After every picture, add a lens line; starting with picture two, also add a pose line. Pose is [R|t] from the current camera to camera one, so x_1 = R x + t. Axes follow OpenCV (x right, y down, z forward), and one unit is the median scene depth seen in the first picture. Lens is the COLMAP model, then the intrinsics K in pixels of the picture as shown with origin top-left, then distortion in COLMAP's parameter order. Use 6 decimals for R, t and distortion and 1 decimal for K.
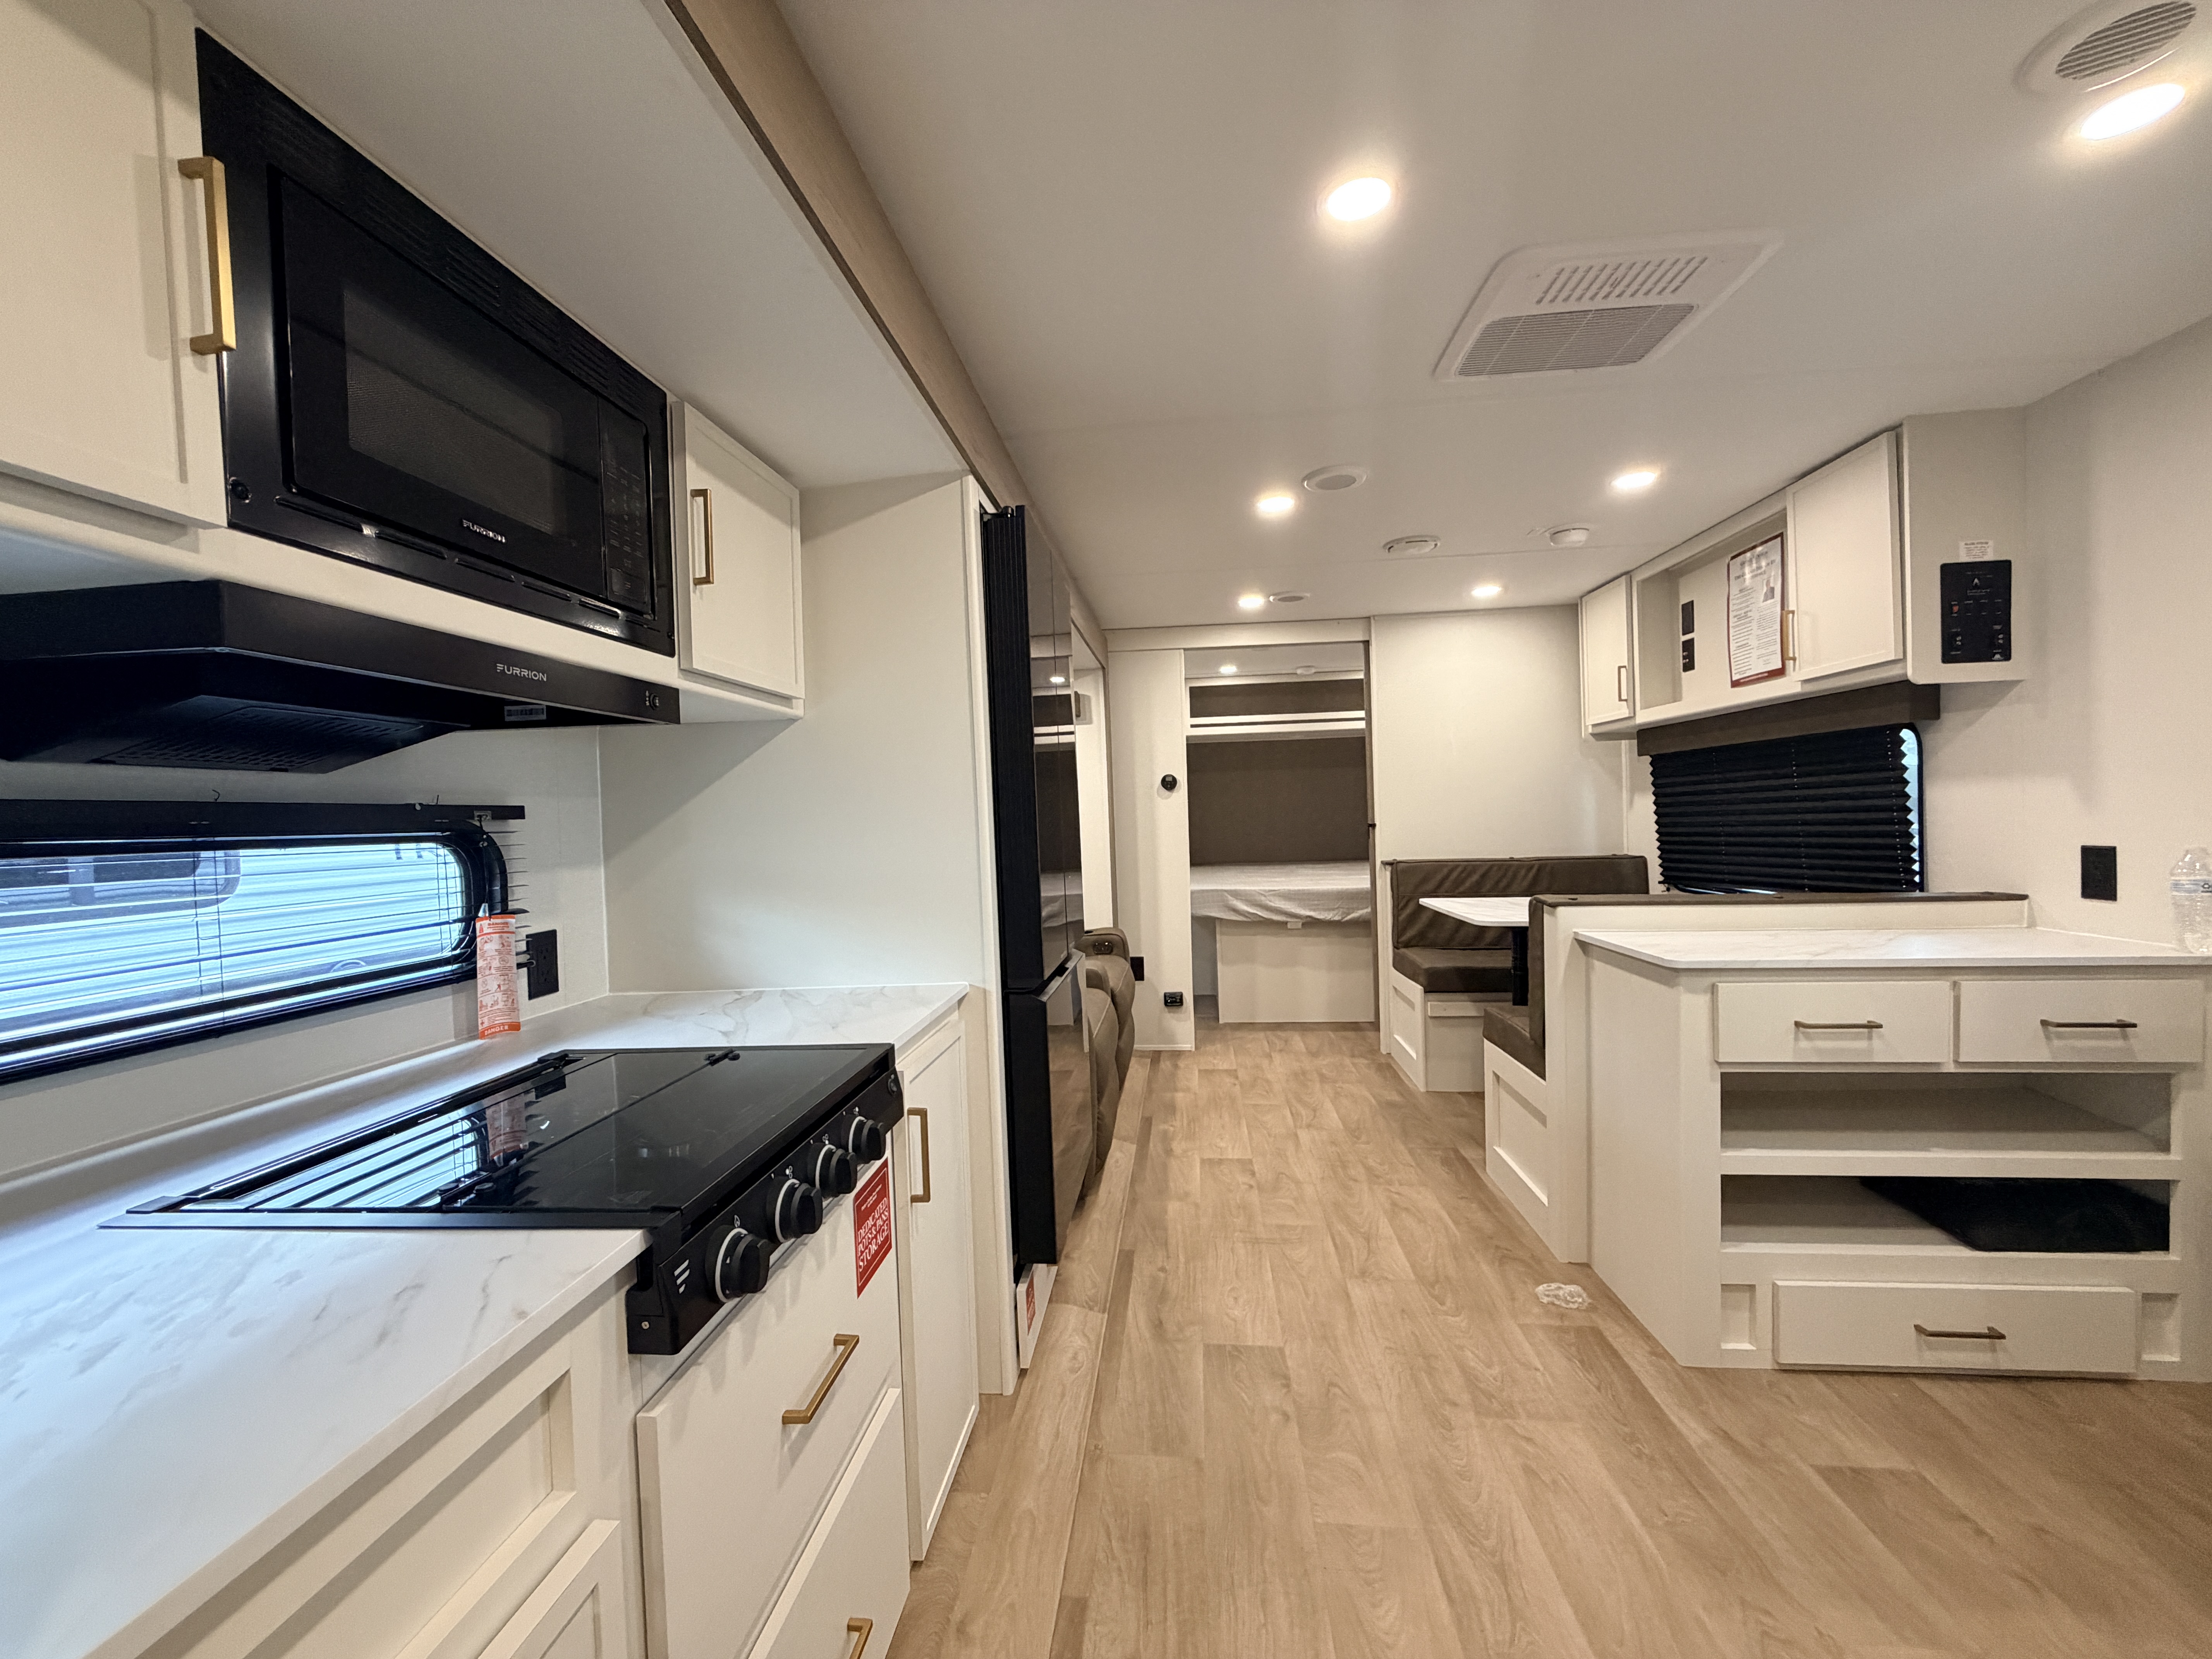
lens RADIAL K [[887.4, 0, 1106.0], [0, 887.4, 829.5], [0, 0, 1]] dist [0.000455, -0.000004]
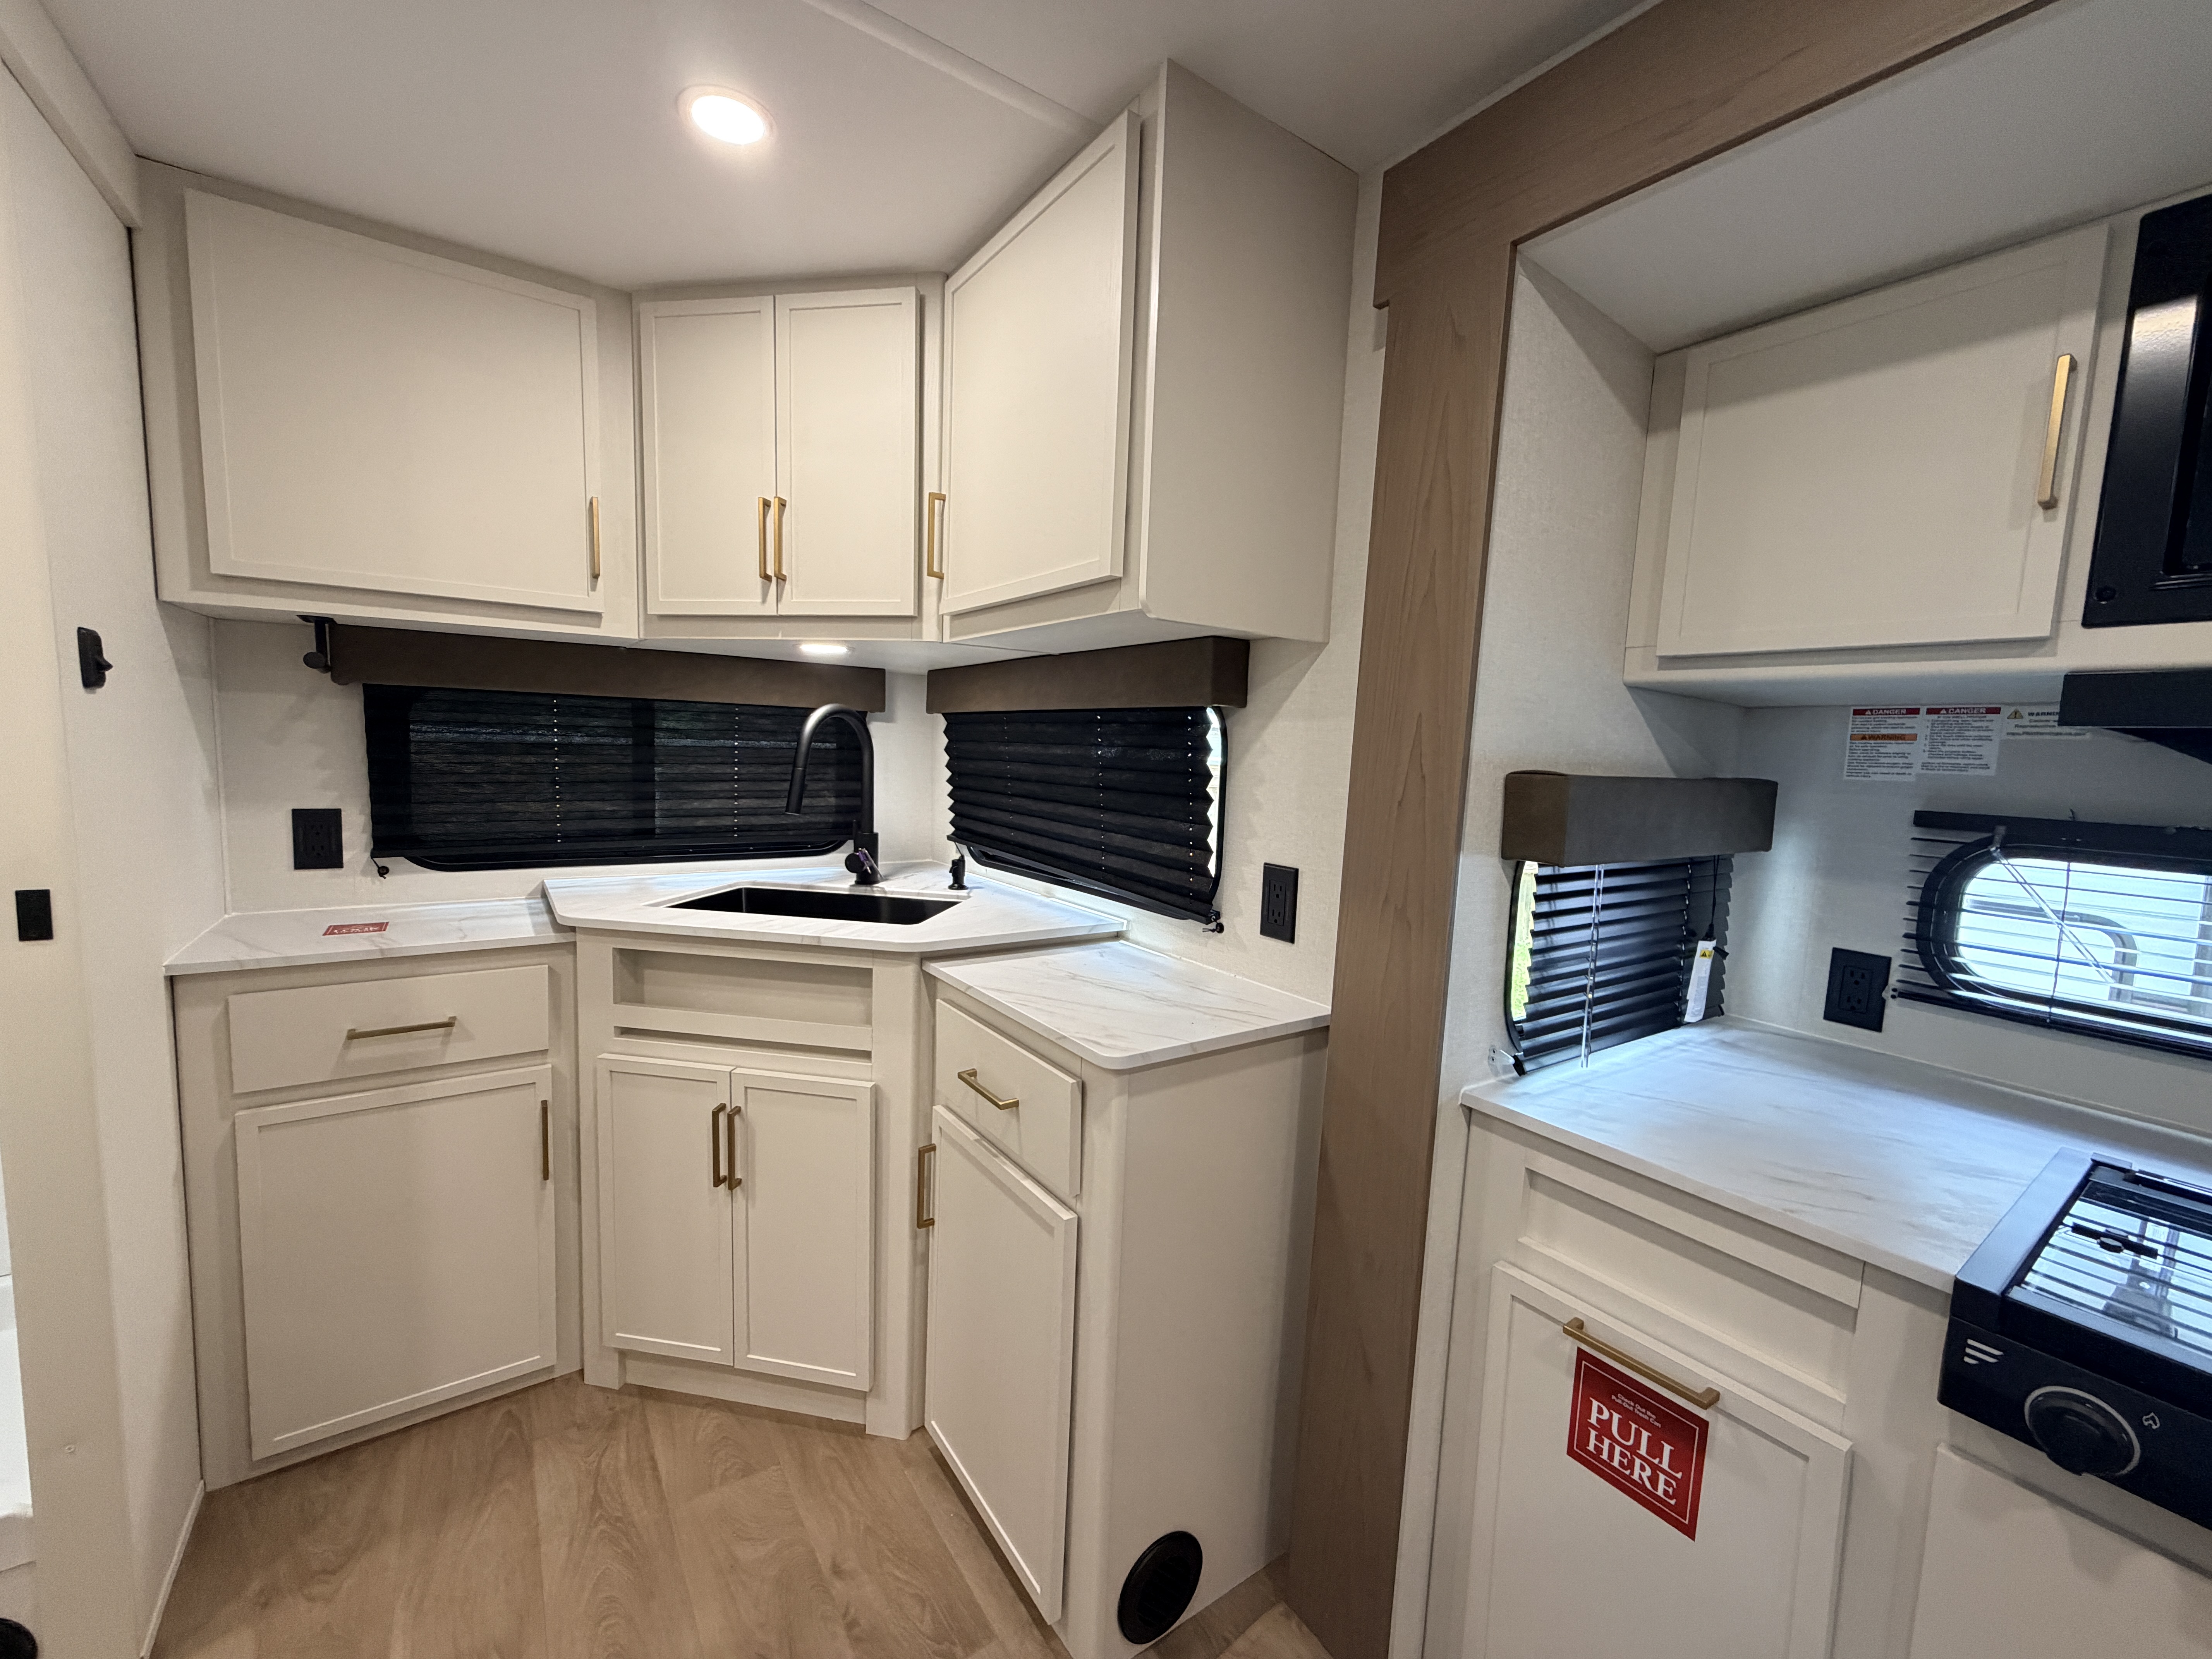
lens RADIAL K [[882.5, 0, 1102.7], [0, 882.5, 828.4], [0, 0, 1]] dist [-0.000207, 0.000283]
pose [[-0.760339, 0.057775, -0.646952, 0.311528], [-0.030921, 0.991687, 0.124901, -0.060478], [0.648790, 0.114971, -0.752232, 0.376692]]
